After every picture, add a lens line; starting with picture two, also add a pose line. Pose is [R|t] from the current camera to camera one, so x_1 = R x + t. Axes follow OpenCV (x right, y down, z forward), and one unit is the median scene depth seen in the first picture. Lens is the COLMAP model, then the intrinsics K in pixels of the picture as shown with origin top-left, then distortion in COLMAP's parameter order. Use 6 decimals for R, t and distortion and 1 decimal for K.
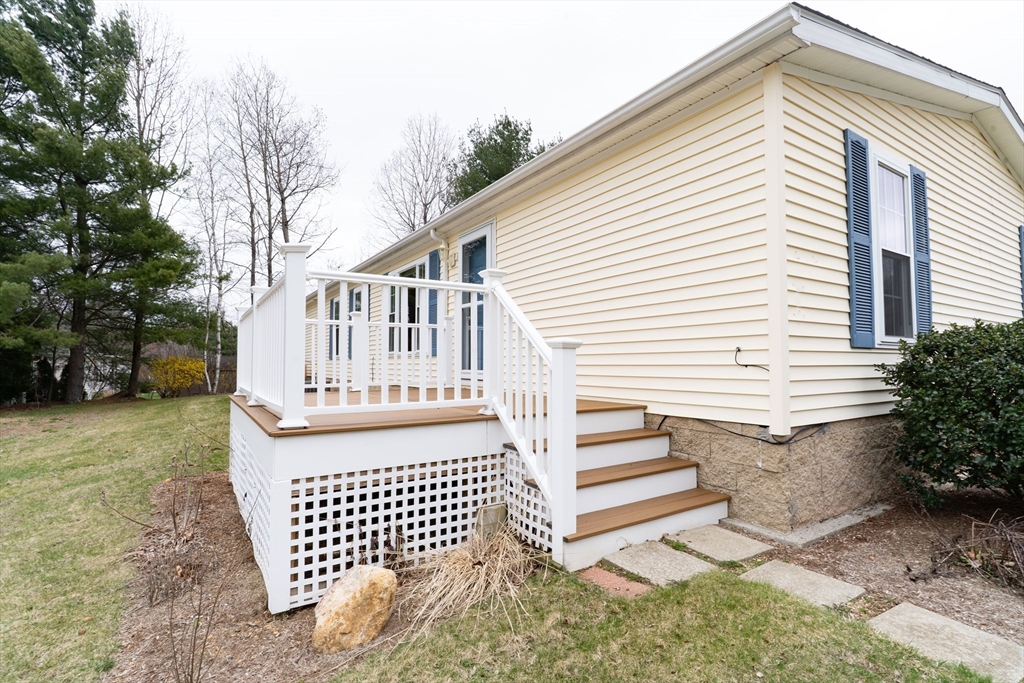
lens RADIAL K [[483.2, 0, 512.0], [0, 483.2, 341.5], [0, 0, 1]] dist [0.002151, 0.000711]
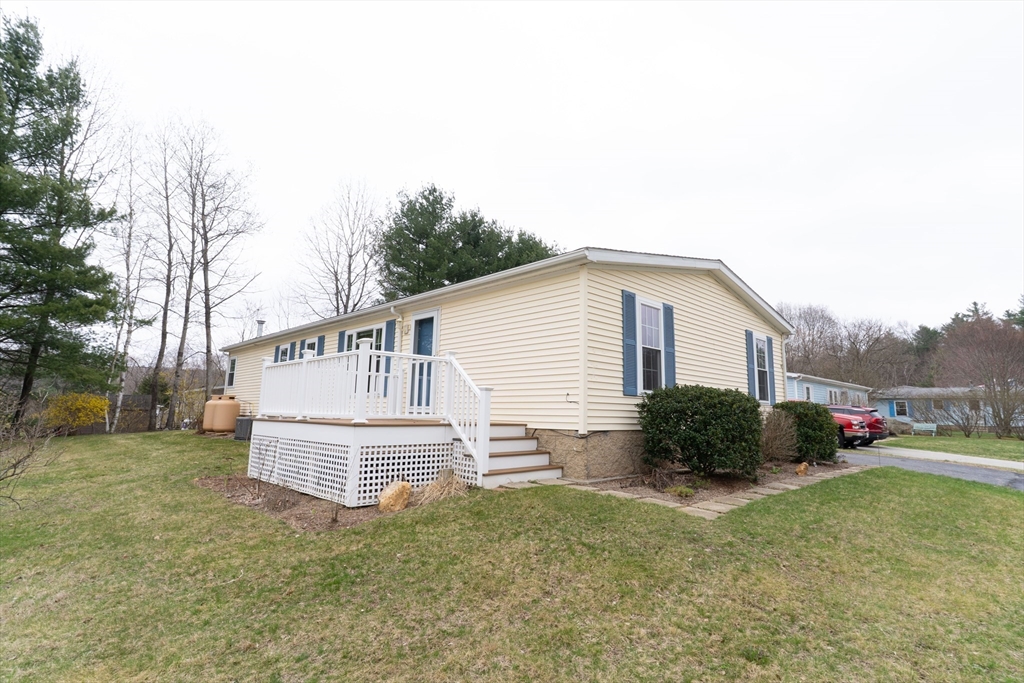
lens RADIAL K [[483.2, 0, 512.0], [0, 483.2, 341.5], [0, 0, 1]] dist [0.002151, 0.000711]
pose [[0.982926, 0.048894, 0.177387, -0.134488], [-0.030776, 0.994155, -0.103486, 0.012695], [-0.181410, 0.096260, 0.978685, -0.918491]]
